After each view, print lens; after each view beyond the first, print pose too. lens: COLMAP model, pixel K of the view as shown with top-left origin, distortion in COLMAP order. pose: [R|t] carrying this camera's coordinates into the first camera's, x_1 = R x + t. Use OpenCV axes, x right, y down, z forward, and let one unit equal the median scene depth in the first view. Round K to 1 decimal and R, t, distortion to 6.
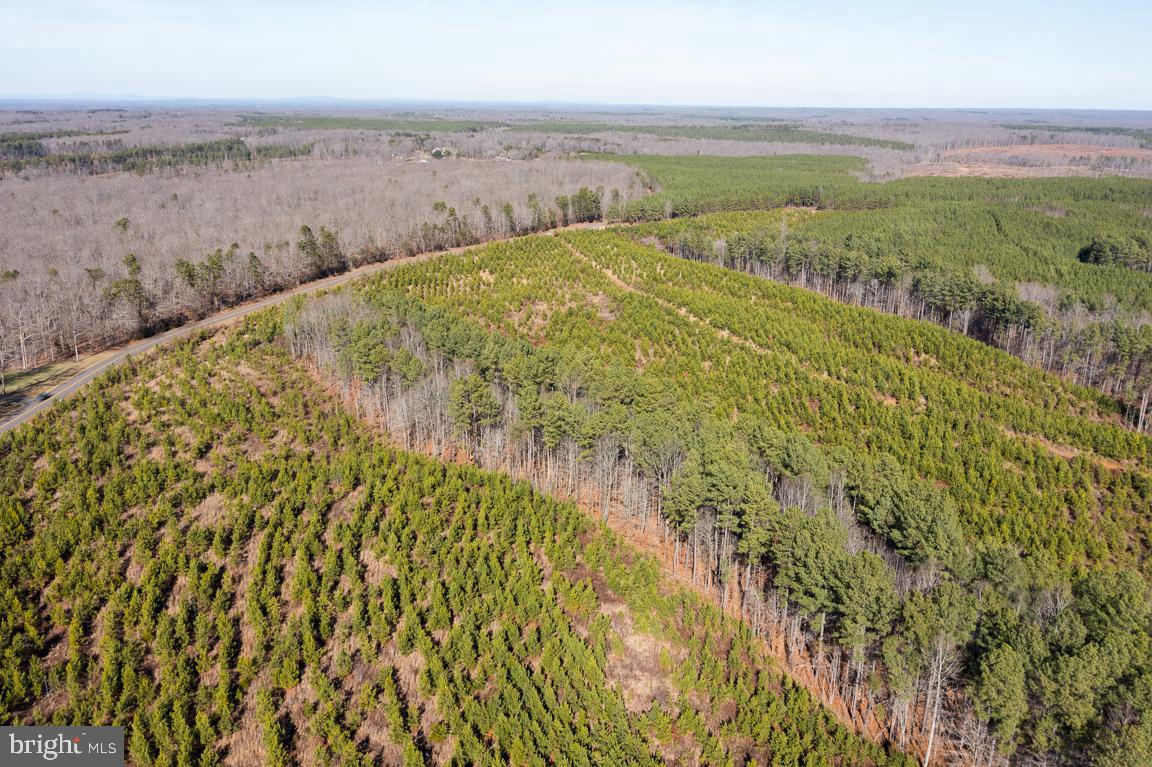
lens RADIAL K [[907.4, 0, 576.0], [0, 907.4, 383.5], [0, 0, 1]] dist [-0.016233, 0.008191]
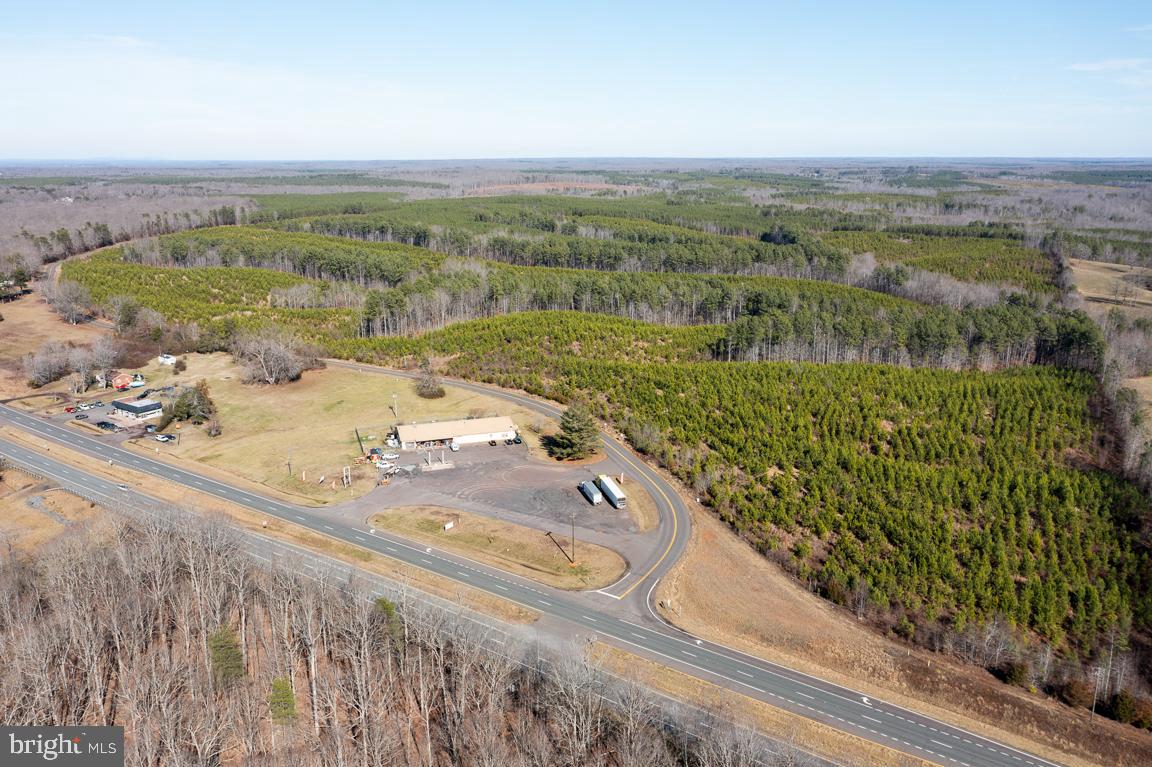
lens RADIAL K [[907.4, 0, 576.0], [0, 907.4, 383.5], [0, 0, 1]] dist [-0.016233, 0.008191]
pose [[0.903542, -0.115731, 0.412575, -0.059934], [0.138069, 0.990116, -0.024635, 0.113288], [-0.405646, 0.079223, 0.910590, -0.364358]]
